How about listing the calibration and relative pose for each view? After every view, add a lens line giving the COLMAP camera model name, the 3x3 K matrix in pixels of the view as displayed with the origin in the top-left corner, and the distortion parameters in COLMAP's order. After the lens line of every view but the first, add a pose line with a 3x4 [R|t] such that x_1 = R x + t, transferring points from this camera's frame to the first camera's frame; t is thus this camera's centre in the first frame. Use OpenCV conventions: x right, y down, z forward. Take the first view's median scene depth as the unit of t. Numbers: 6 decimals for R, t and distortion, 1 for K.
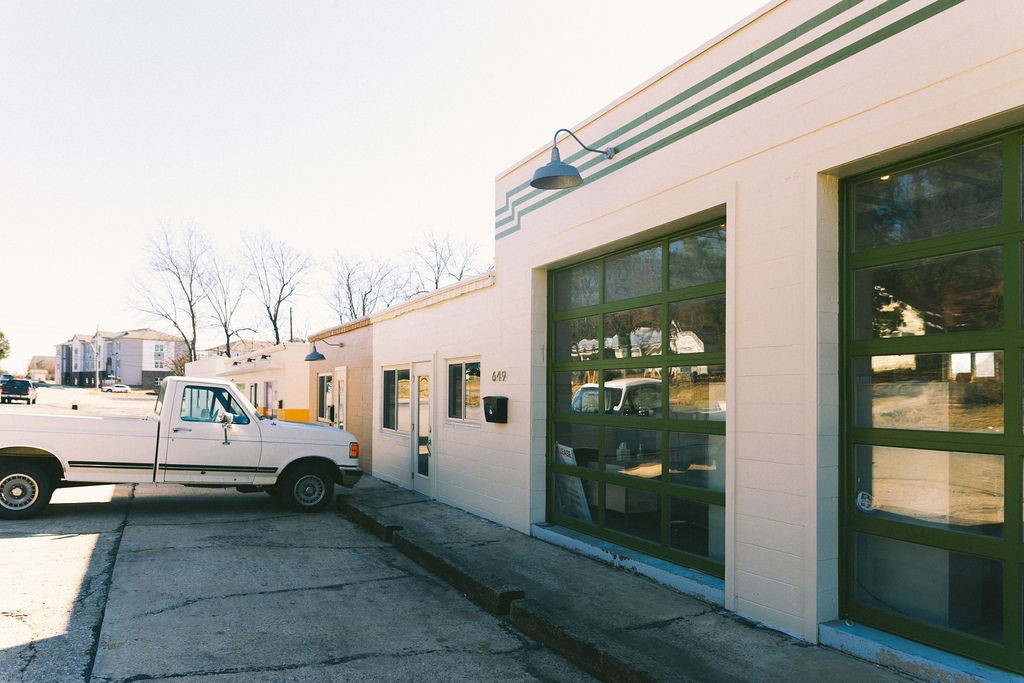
lens RADIAL K [[708.3, 0, 450.7], [0, 708.3, 382.8], [0, 0, 1]] dist [-0.008314, -0.000169]
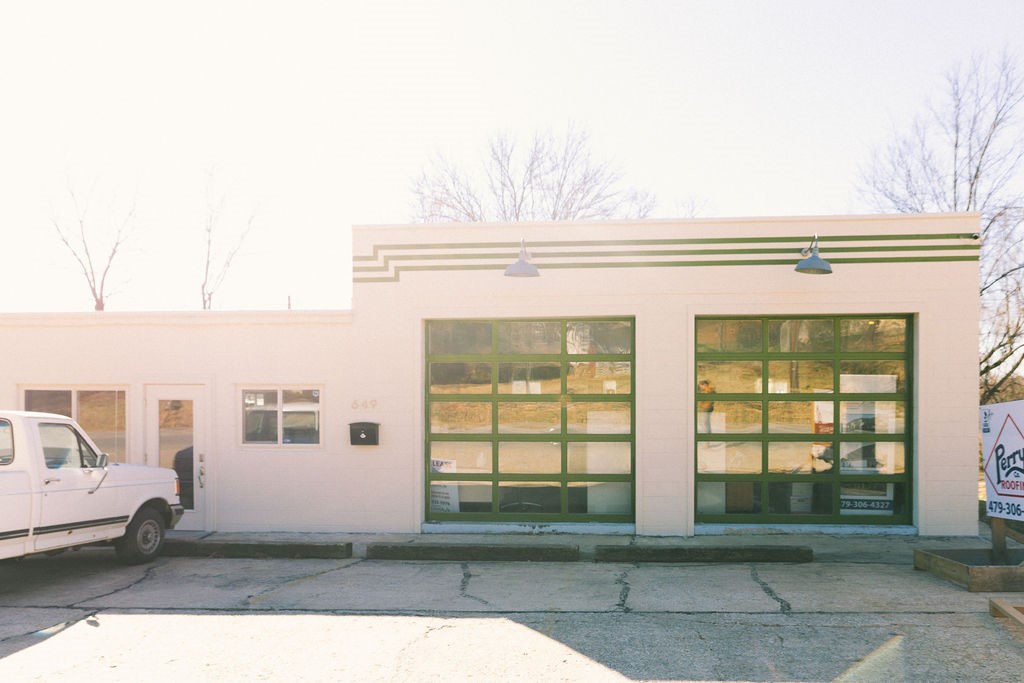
lens RADIAL K [[796.5, 0, 593.7], [0, 796.5, 411.1], [0, 0, 1]] dist [-0.011856, 0.006603]
pose [[0.458779, -0.025459, 0.888186, -1.112717], [-0.010217, 0.999372, 0.033924, -0.056469], [-0.888492, -0.024639, 0.458231, 0.102943]]
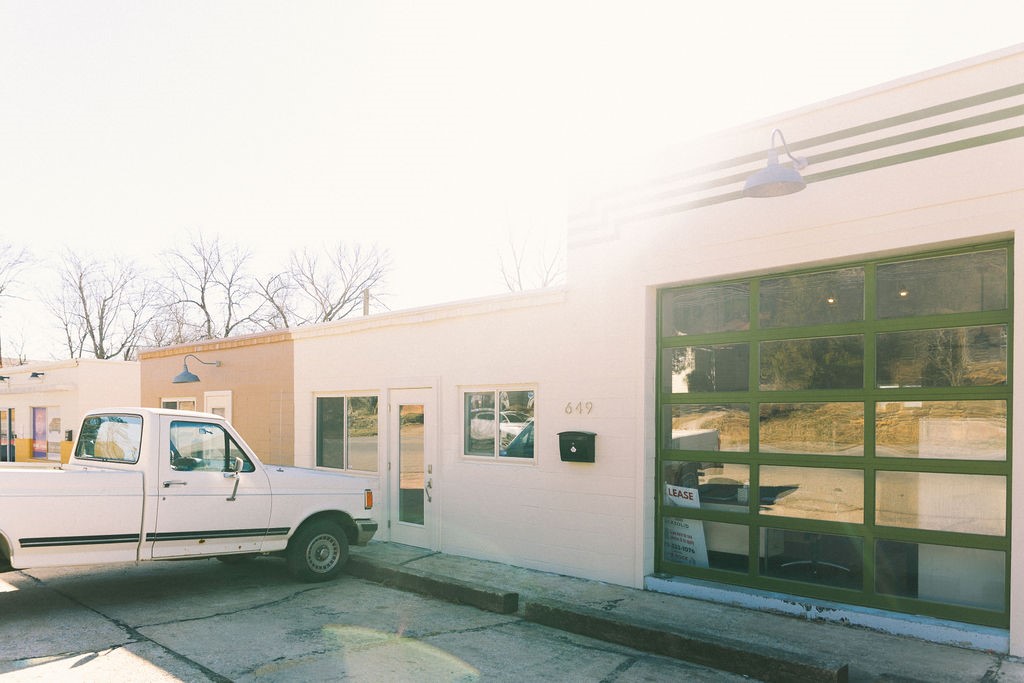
lens RADIAL K [[742.2, 0, 468.6], [0, 742.2, 426.2], [0, 0, 1]] dist [-0.020972, -0.000773]
pose [[0.927616, -0.009371, 0.373417, -0.487099], [-0.001099, 0.999612, 0.027817, -0.014881], [-0.373533, -0.026214, 0.927246, 0.259288]]
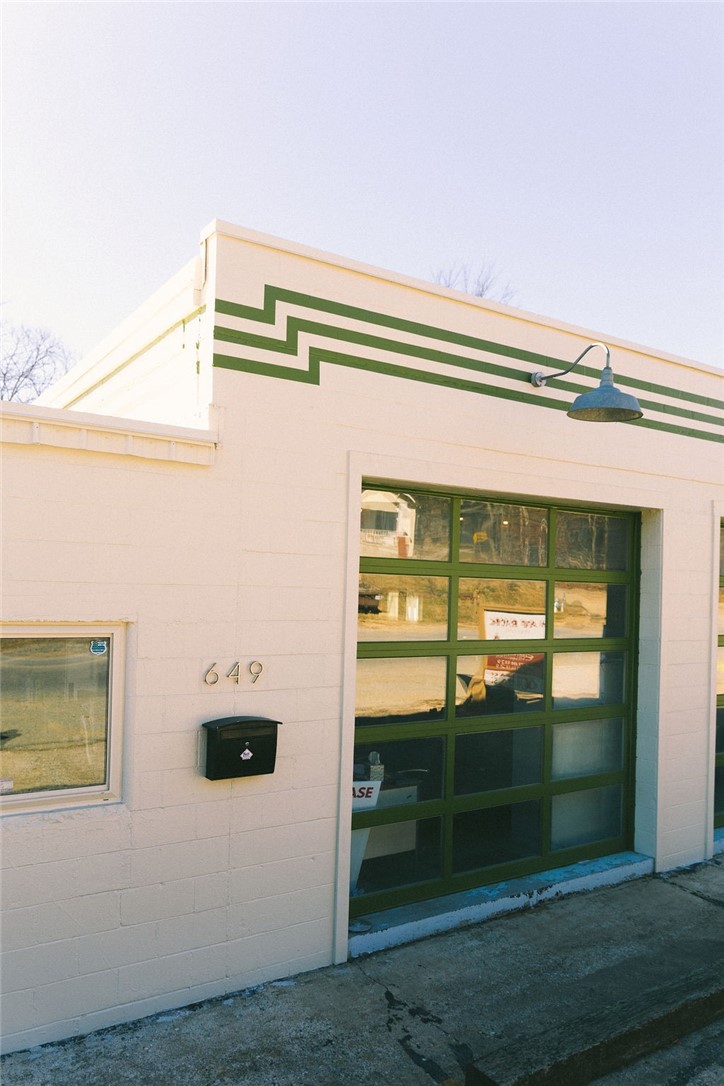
lens RADIAL K [[803.9, 0, 356.8], [0, 803.9, 579.0], [0, 0, 1]] dist [-0.000306, -0.004024]
pose [[-0.193104, -0.005001, 0.981166, -0.562840], [-0.045055, 0.998977, -0.003775, -0.088384], [-0.980143, -0.044935, -0.193131, 1.265631]]
